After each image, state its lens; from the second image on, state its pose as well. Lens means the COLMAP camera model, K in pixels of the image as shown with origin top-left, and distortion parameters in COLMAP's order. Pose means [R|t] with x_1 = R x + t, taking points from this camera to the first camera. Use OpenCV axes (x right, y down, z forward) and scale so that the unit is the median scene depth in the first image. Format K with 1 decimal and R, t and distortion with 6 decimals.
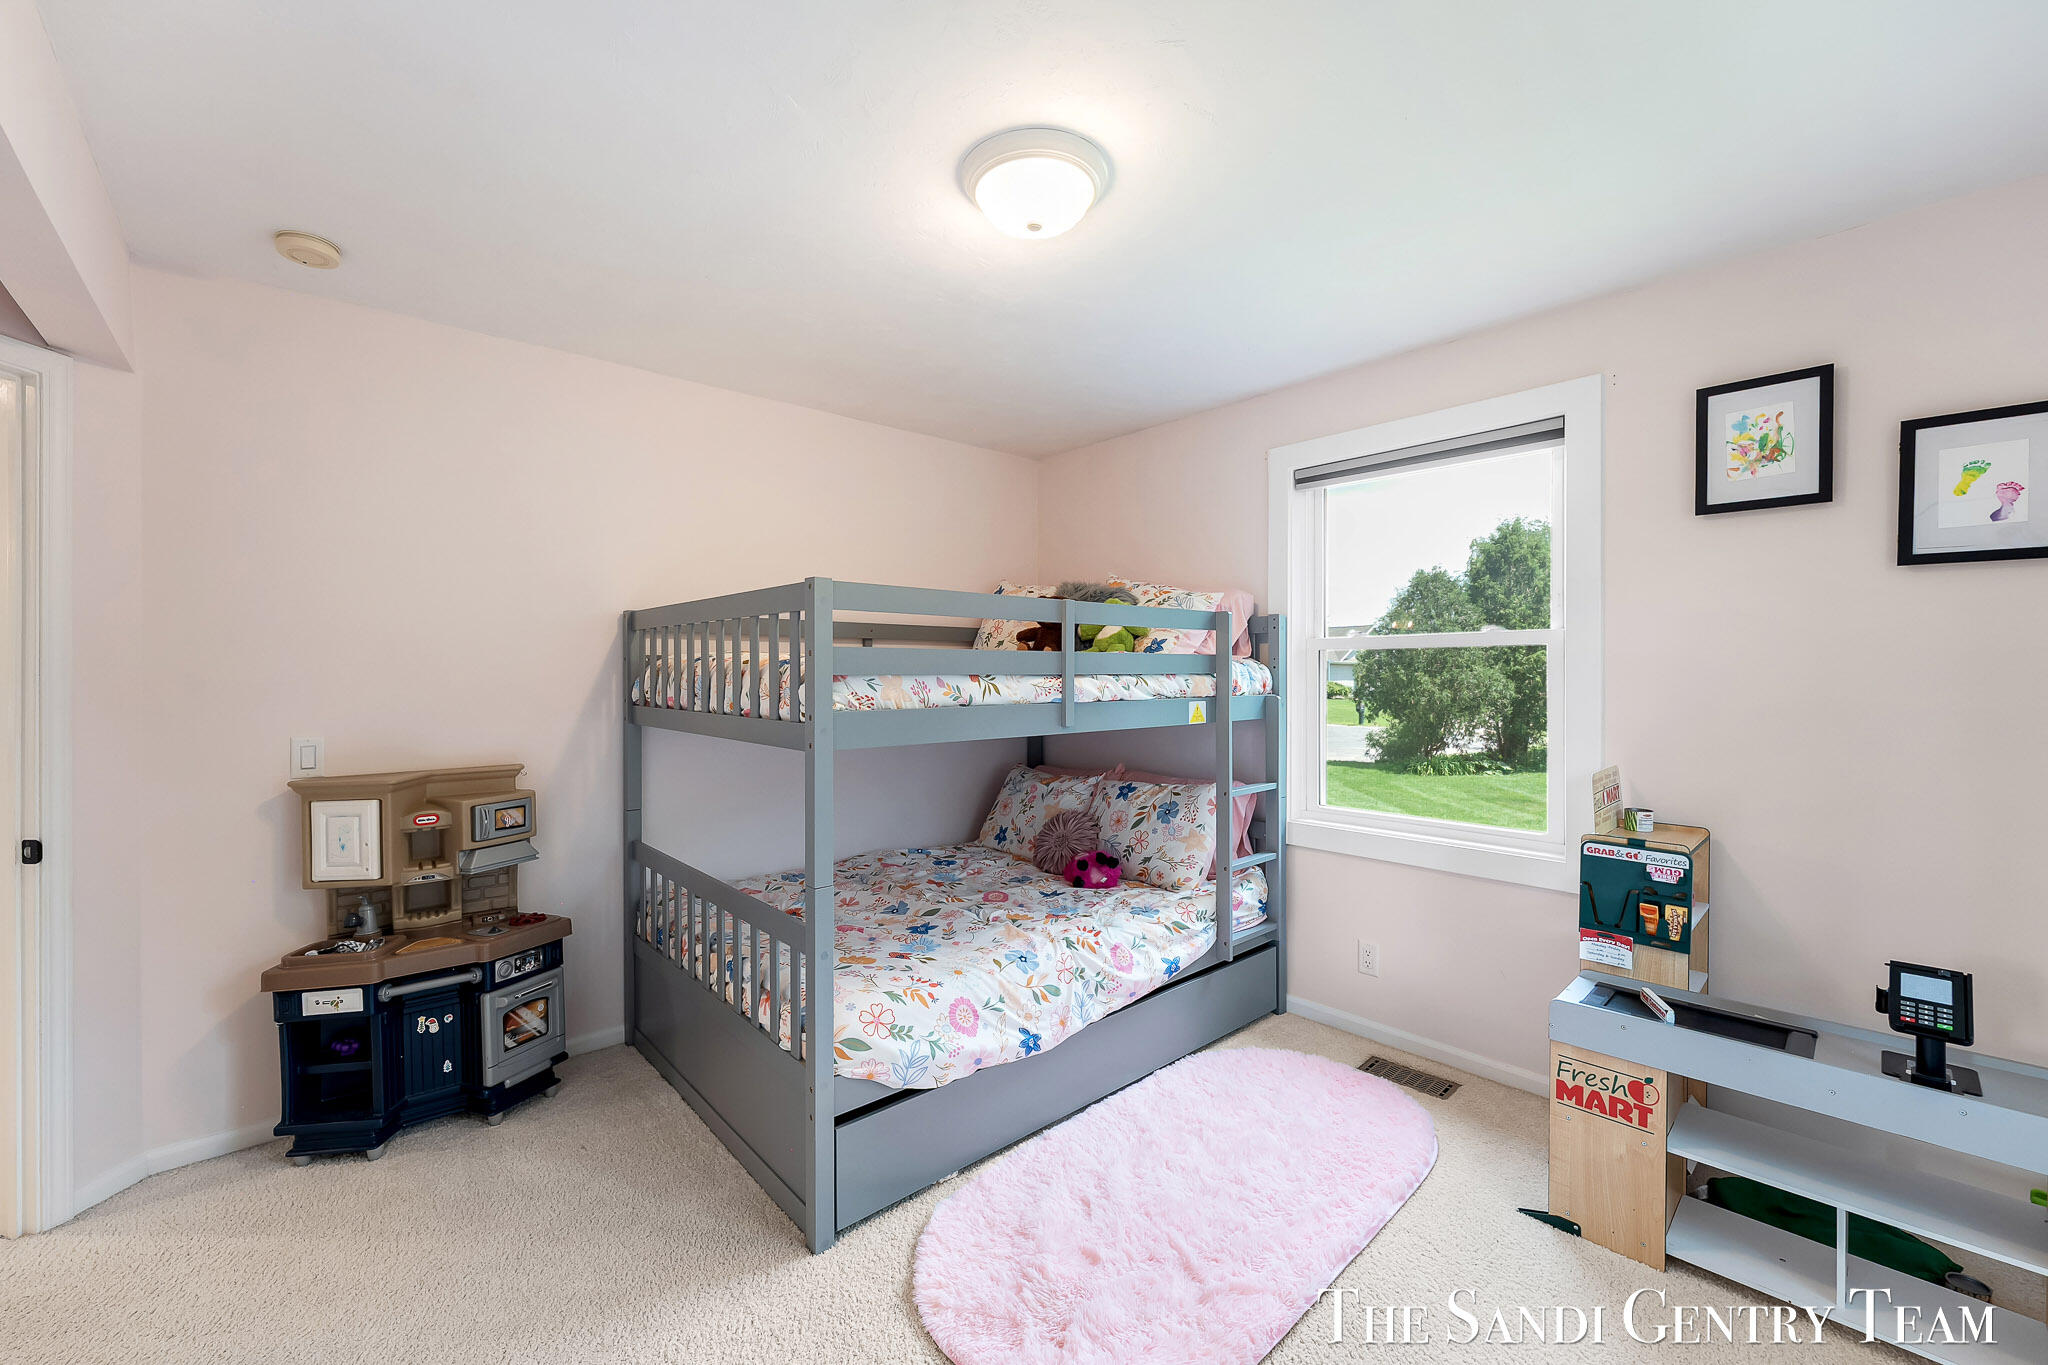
lens RADIAL K [[821.8, 0, 1017.8], [0, 821.8, 677.6], [0, 0, 1]] dist [0.001433, 0.000108]
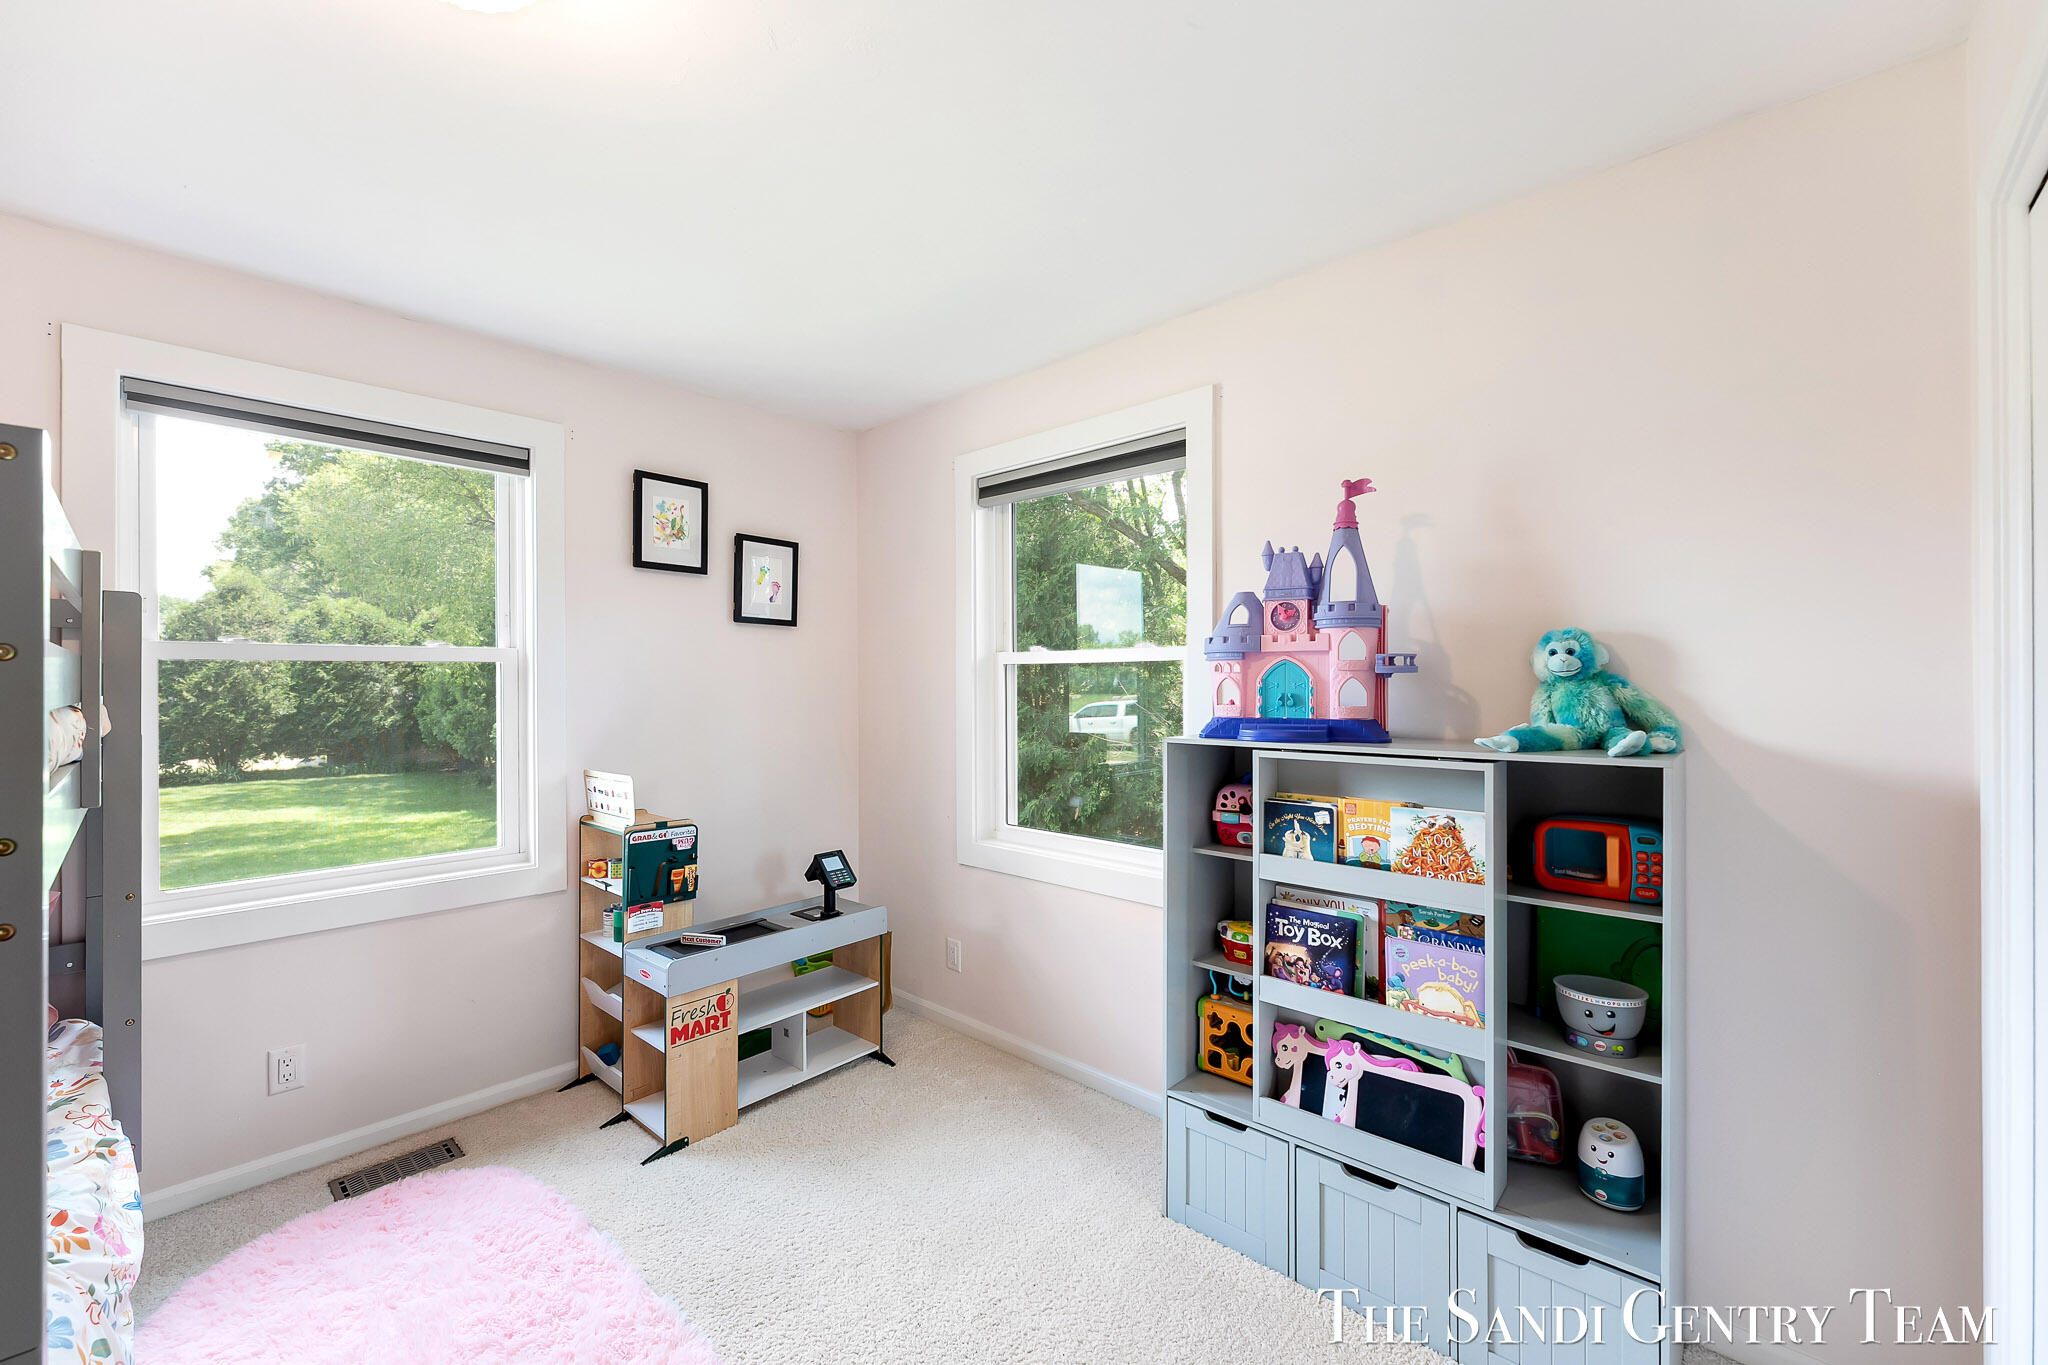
lens RADIAL K [[821.8, 0, 1016.7], [0, 821.8, 685.6], [0, 0, 1]] dist [0.001433, 0.000108]
pose [[-0.077115, -0.001732, 0.997021, -0.547096], [0.009191, 0.999955, 0.002448, -0.010690], [-0.996980, 0.009352, -0.077096, 0.553125]]
